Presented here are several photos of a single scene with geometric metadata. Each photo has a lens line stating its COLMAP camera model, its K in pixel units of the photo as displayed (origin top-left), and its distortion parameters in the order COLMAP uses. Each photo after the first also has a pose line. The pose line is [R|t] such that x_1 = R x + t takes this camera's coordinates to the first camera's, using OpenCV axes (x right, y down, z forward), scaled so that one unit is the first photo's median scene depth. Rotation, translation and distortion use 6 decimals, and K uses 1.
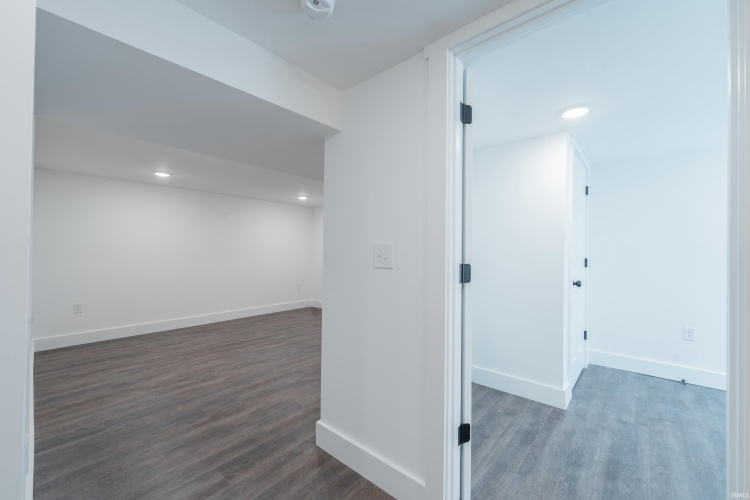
lens RADIAL K [[304.1, 0, 378.2], [0, 304.1, 249.6], [0, 0, 1]] dist [-0.002709, 0.000912]
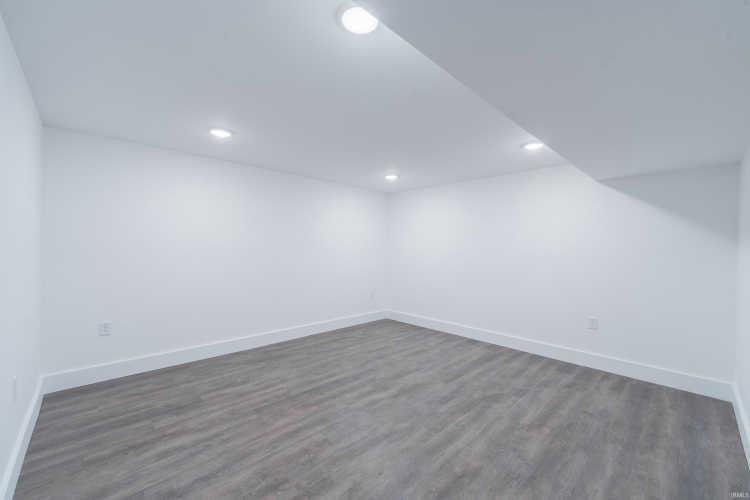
lens RADIAL K [[304.1, 0, 371.9], [0, 304.1, 250.2], [0, 0, 1]] dist [-0.002709, 0.000912]
pose [[0.995086, 0.009972, -0.098508, -0.304453], [-0.009001, 0.999907, 0.010294, 0.002195], [0.098601, -0.009357, 0.995083, 0.356047]]
